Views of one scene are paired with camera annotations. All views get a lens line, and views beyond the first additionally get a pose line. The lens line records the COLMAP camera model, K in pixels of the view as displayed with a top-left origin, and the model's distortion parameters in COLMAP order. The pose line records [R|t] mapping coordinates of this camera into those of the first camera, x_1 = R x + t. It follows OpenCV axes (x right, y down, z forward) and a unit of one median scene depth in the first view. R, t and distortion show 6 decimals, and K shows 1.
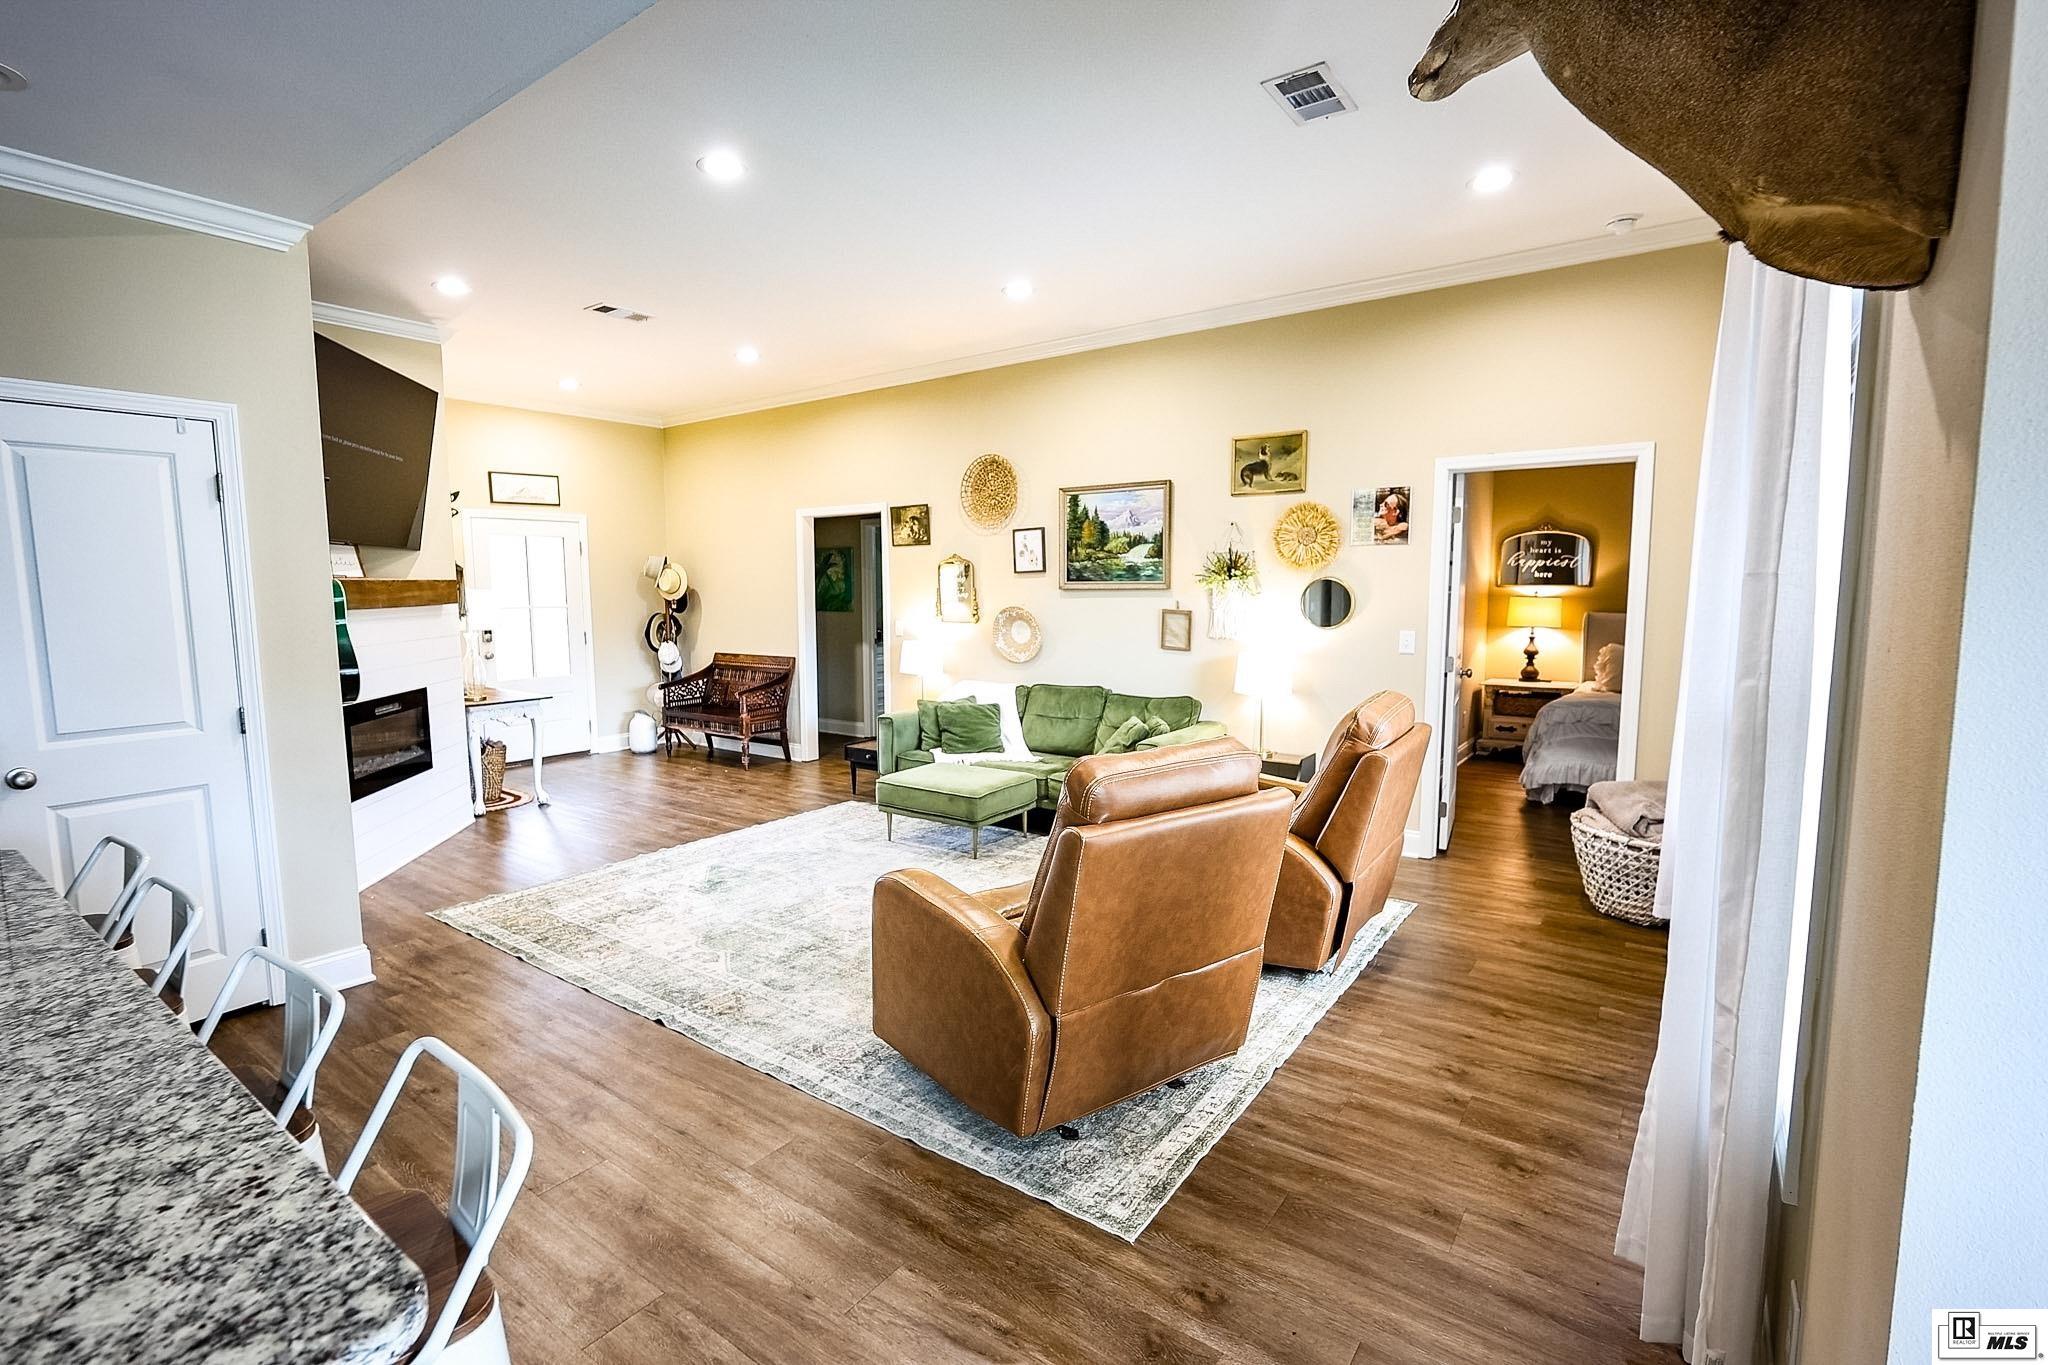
lens RADIAL K [[934.5, 0, 995.8], [0, 934.5, 680.6], [0, 0, 1]] dist [-0.016289, 0.002951]
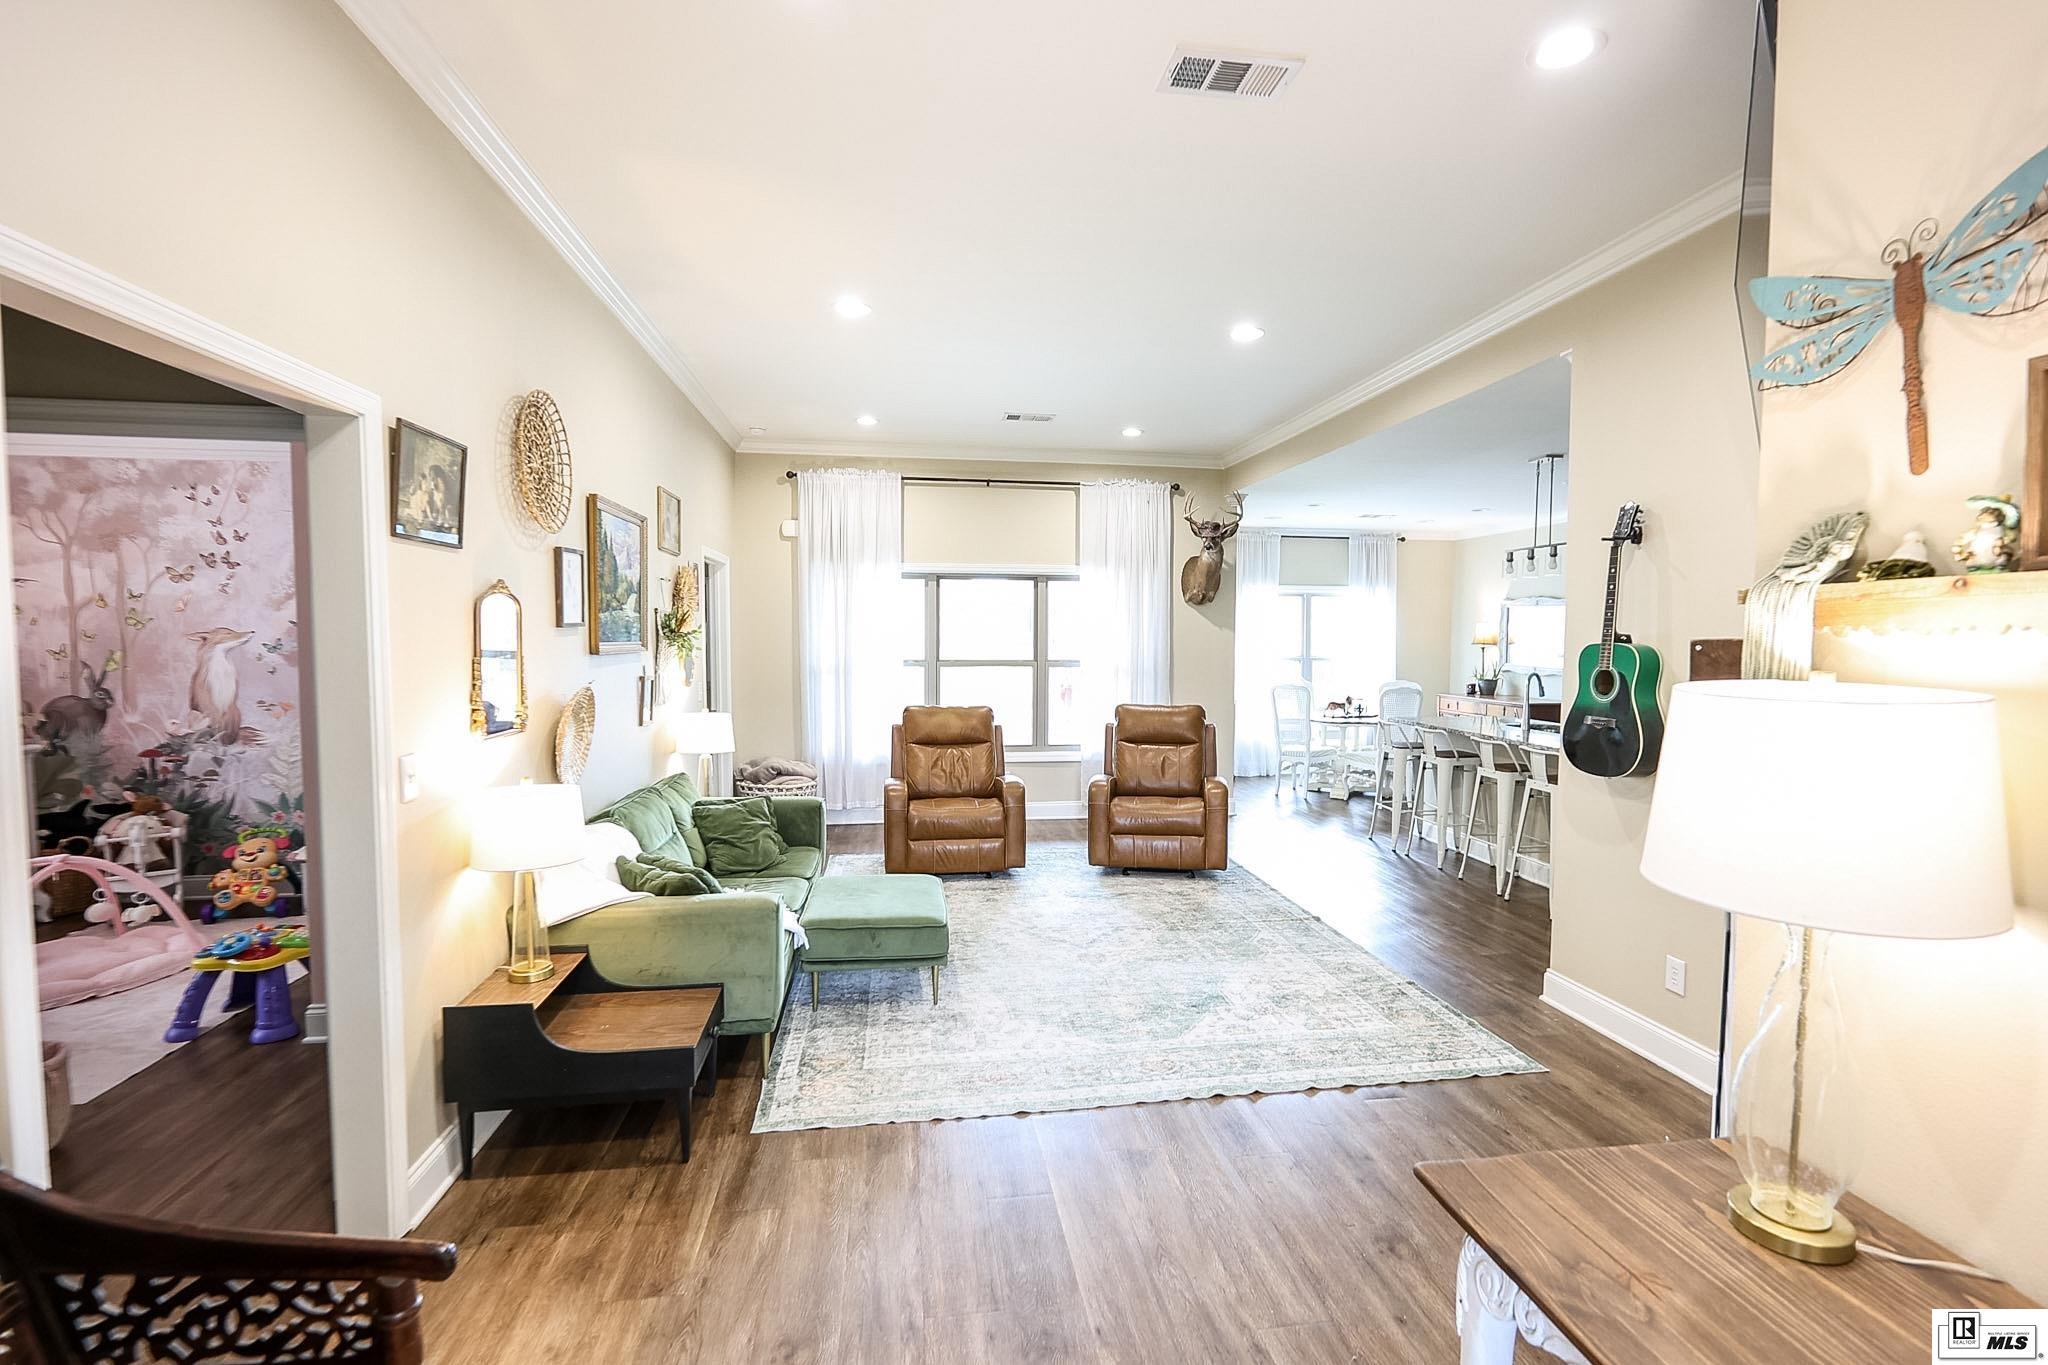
lens RADIAL K [[934.5, 0, 1036.2], [0, 934.5, 683.4], [0, 0, 1]] dist [-0.016289, 0.002951]
pose [[-0.709932, -0.033952, 0.703452, -0.631273], [0.069721, 0.990543, 0.118171, -0.143538], [-0.700811, 0.132938, -0.700851, 1.347351]]
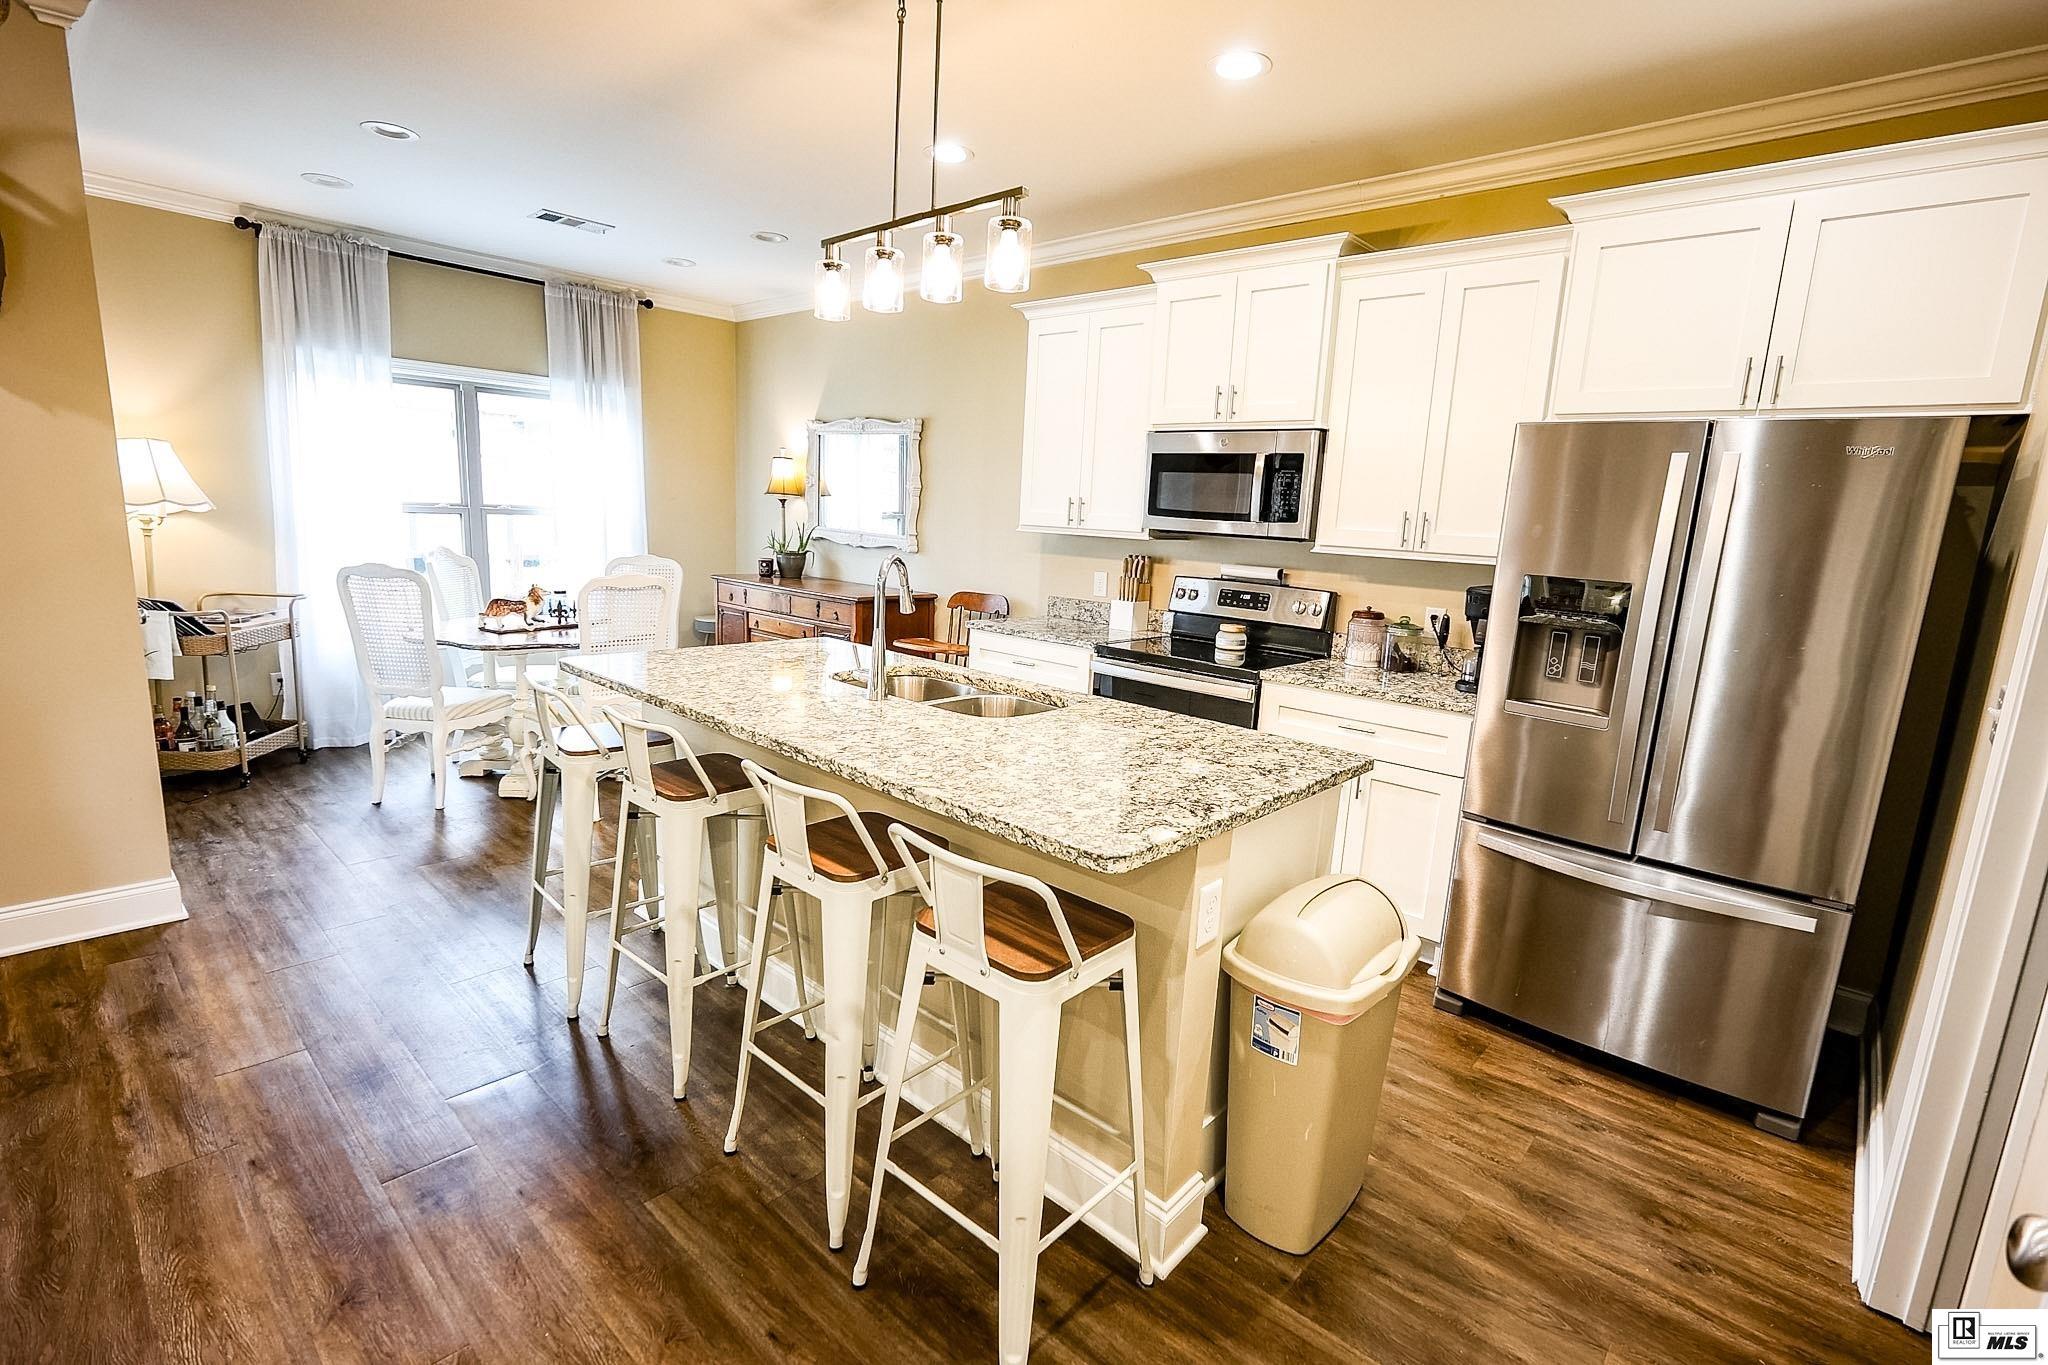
lens RADIAL K [[934.5, 0, 1033.1], [0, 934.5, 686.3], [0, 0, 1]] dist [-0.016289, 0.002951]
pose [[-0.995682, -0.055832, 0.074159, -0.376932], [-0.032686, 0.958608, 0.282848, -0.053131], [-0.086882, 0.279203, -0.956294, 0.597738]]
